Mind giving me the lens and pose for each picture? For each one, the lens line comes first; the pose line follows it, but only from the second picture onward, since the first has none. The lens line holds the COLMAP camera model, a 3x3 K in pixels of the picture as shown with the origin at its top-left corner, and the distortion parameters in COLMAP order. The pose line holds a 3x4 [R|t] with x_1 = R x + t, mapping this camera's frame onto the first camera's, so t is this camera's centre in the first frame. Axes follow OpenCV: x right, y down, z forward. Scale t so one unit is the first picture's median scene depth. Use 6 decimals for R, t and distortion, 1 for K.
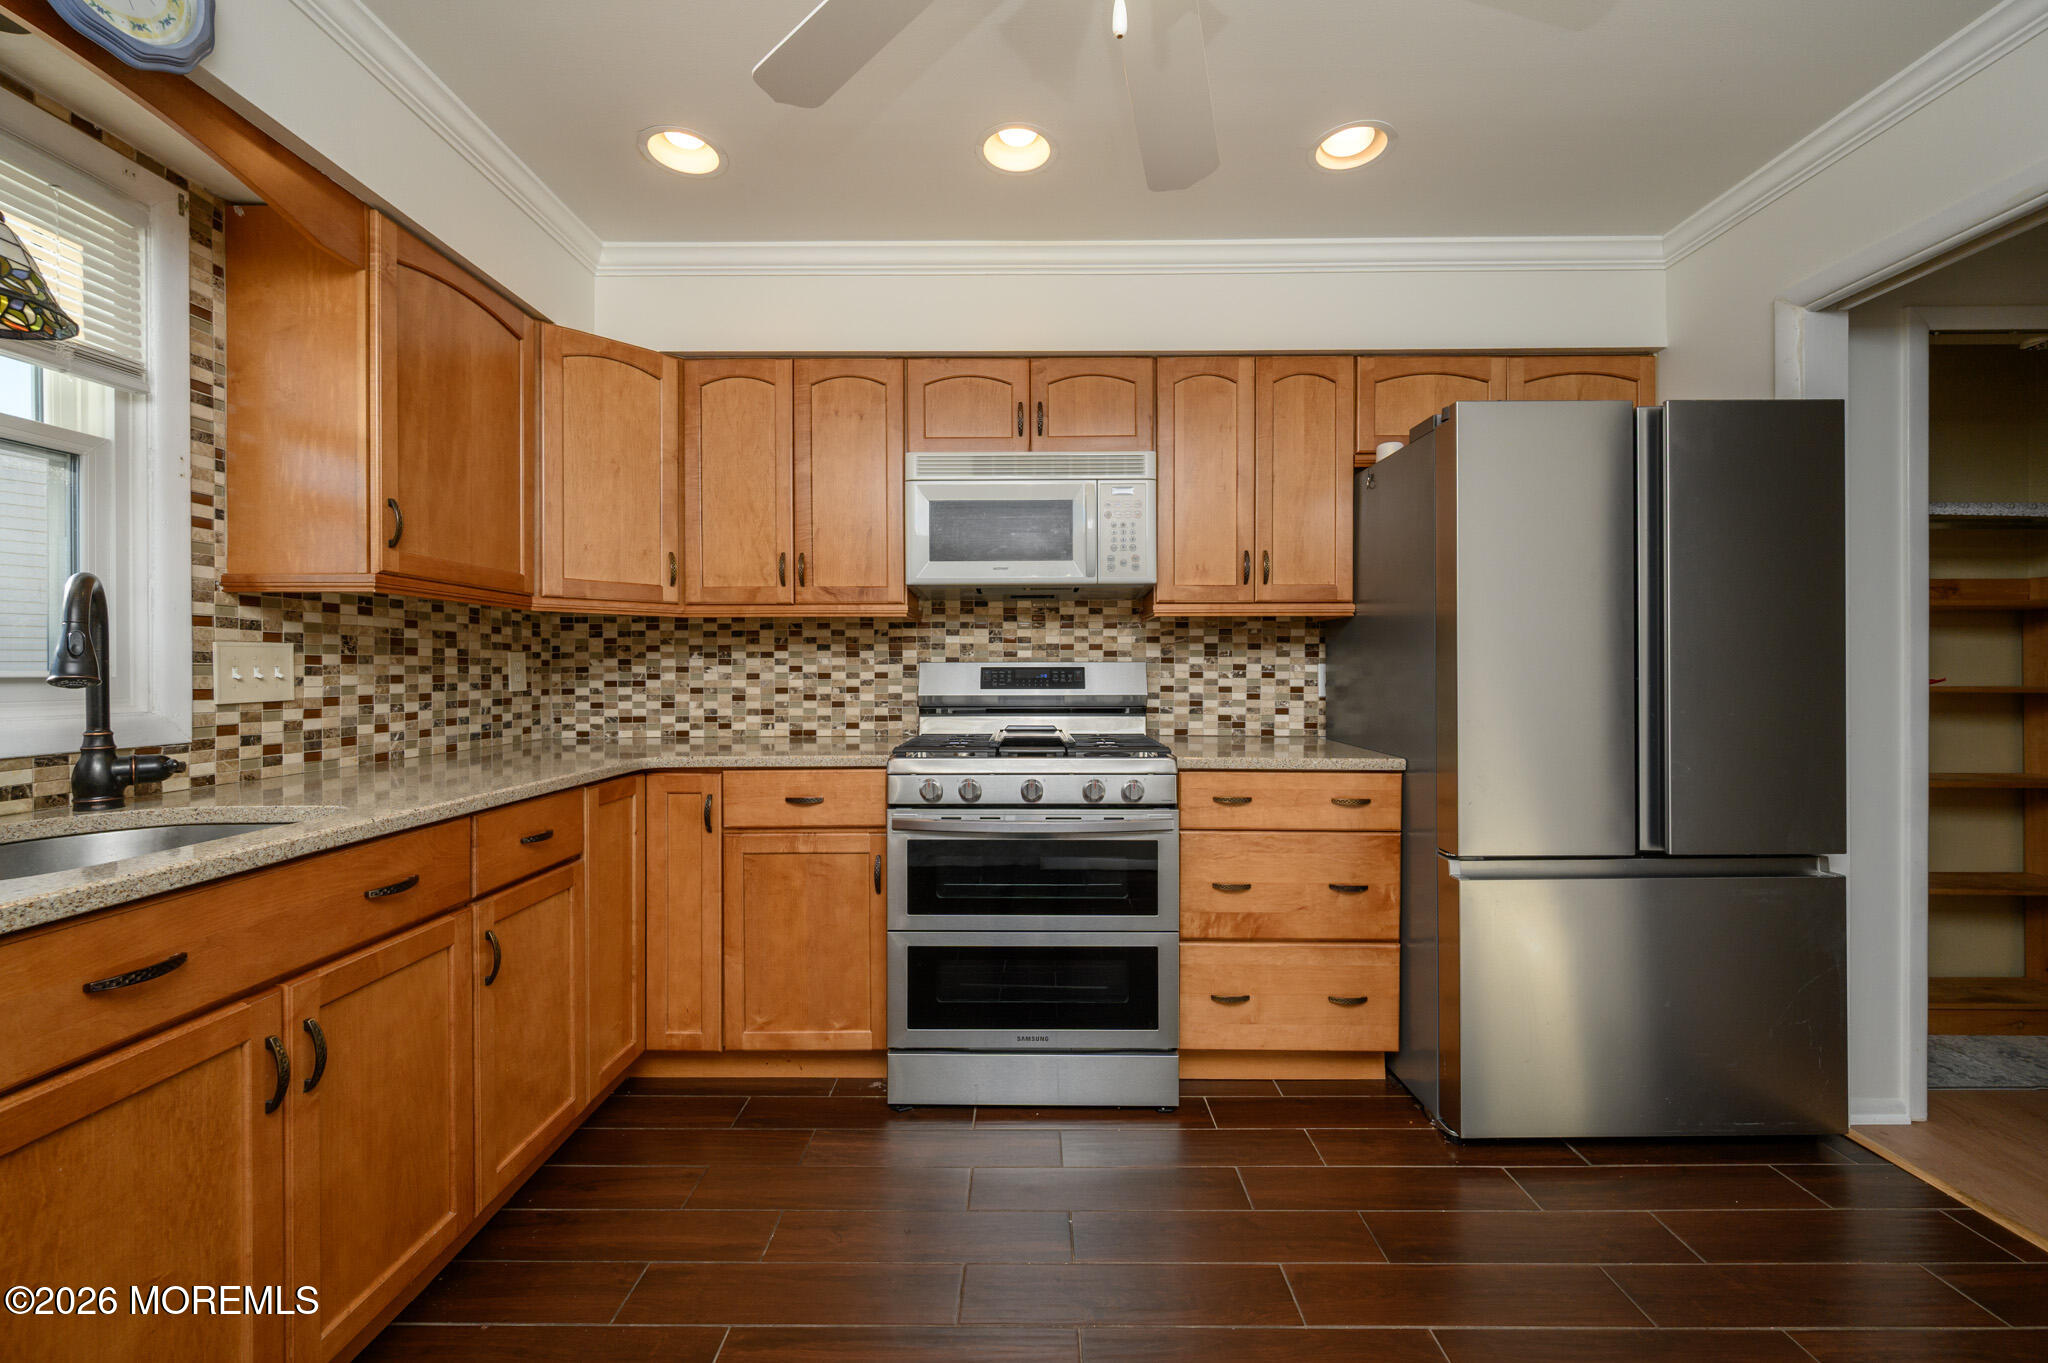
lens RADIAL K [[806.6, 0, 1024.0], [0, 806.6, 681.5], [0, 0, 1]] dist [-0.000995, 0.000122]
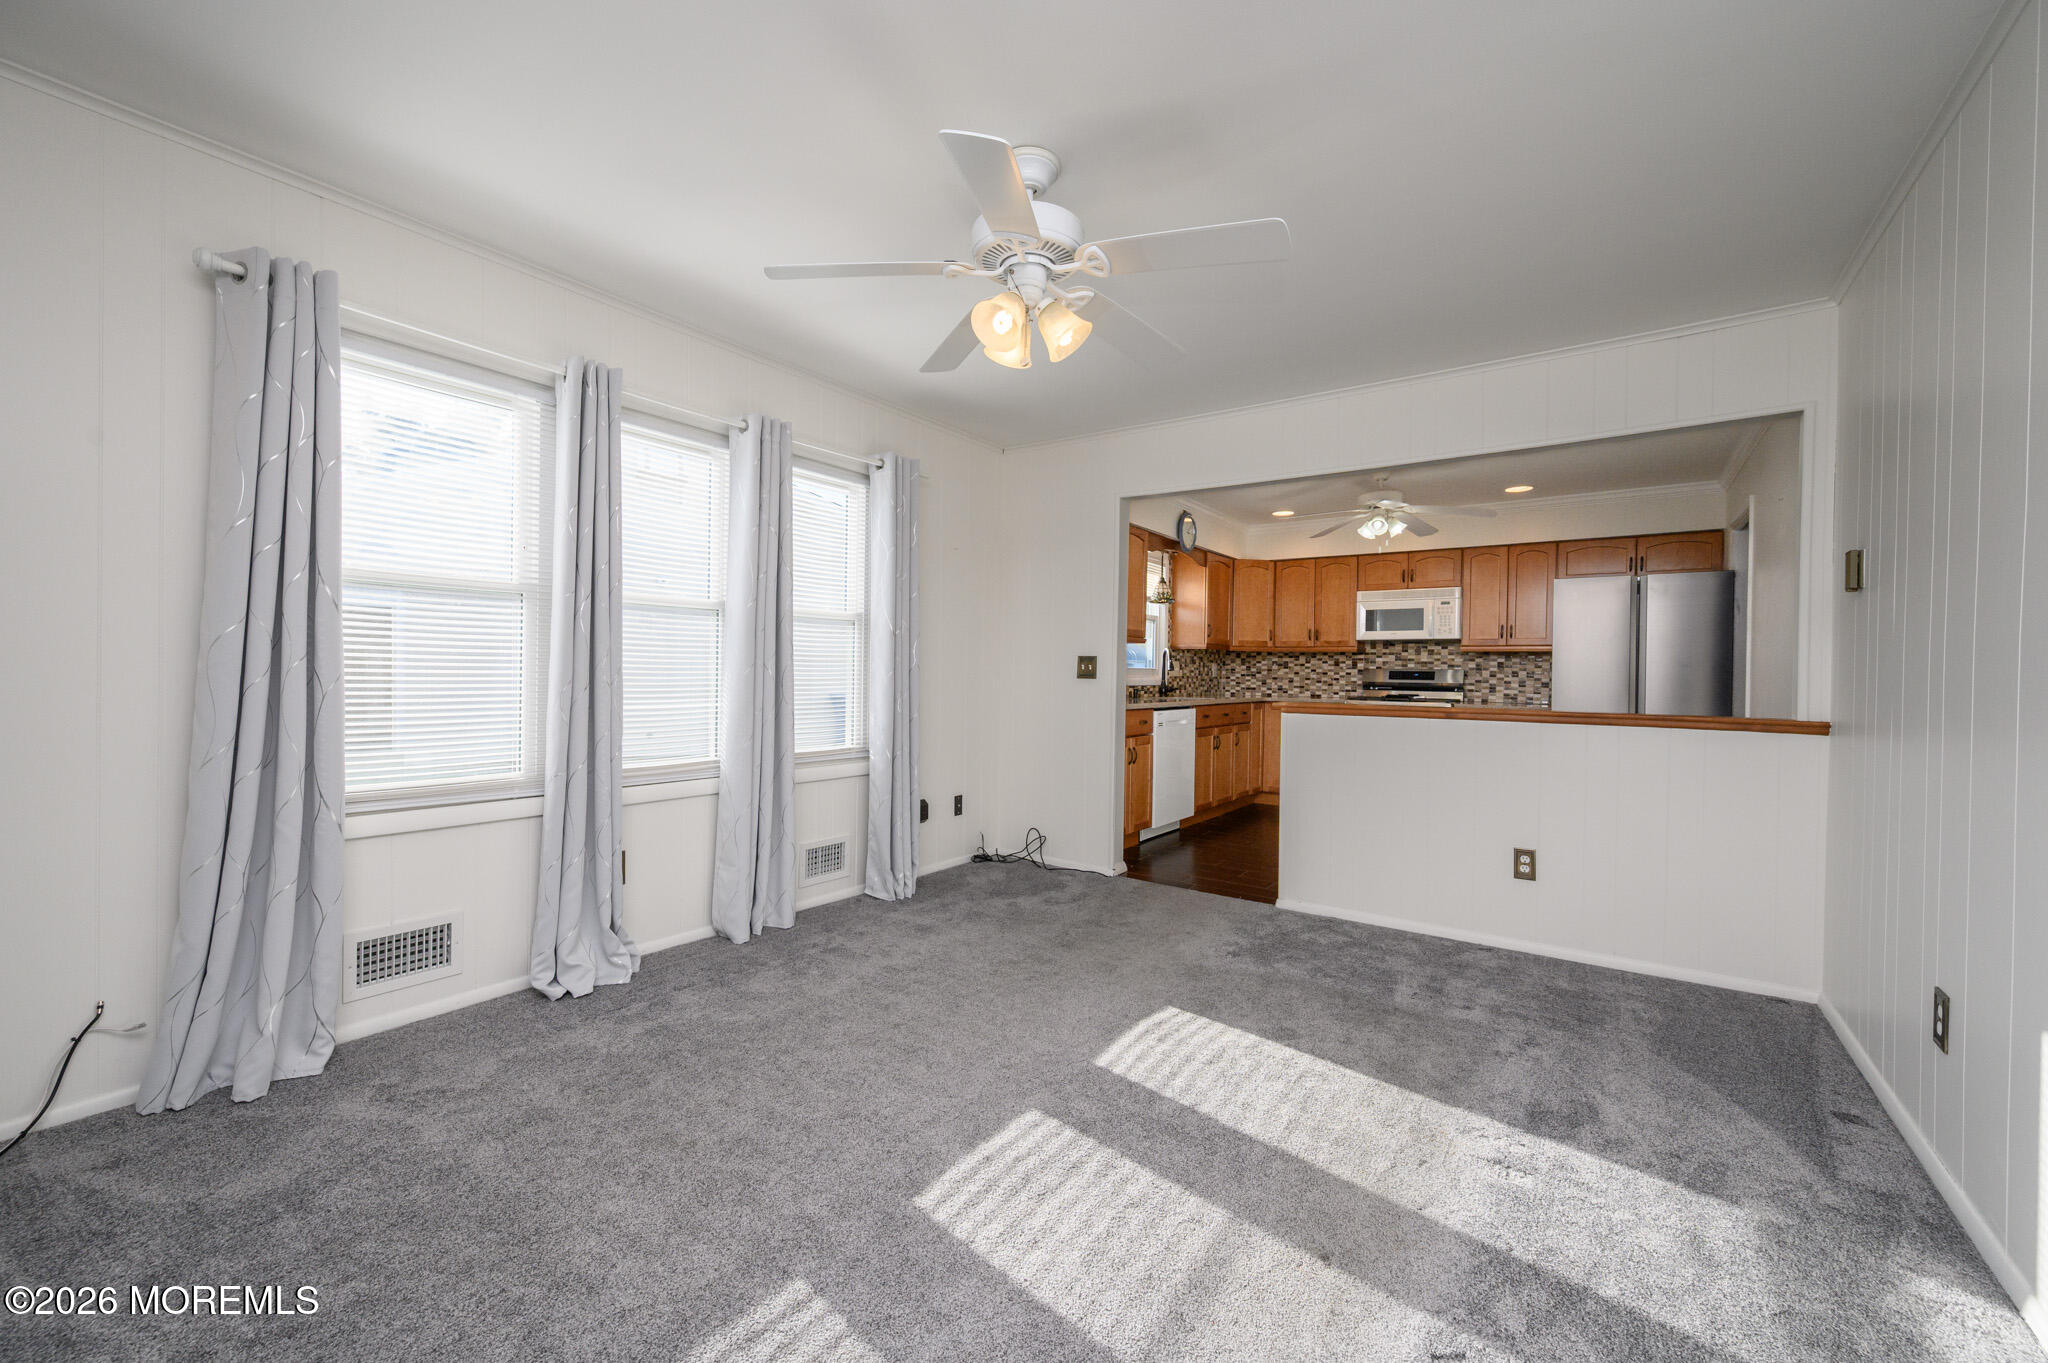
lens RADIAL K [[806.6, 0, 1024.0], [0, 806.6, 681.5], [0, 0, 1]] dist [-0.000995, 0.000122]
pose [[0.818219, 0.021985, -0.574486, 0.446747], [-0.025867, 0.999664, 0.001416, 0.040232], [0.574325, 0.013702, 0.818513, -1.661337]]
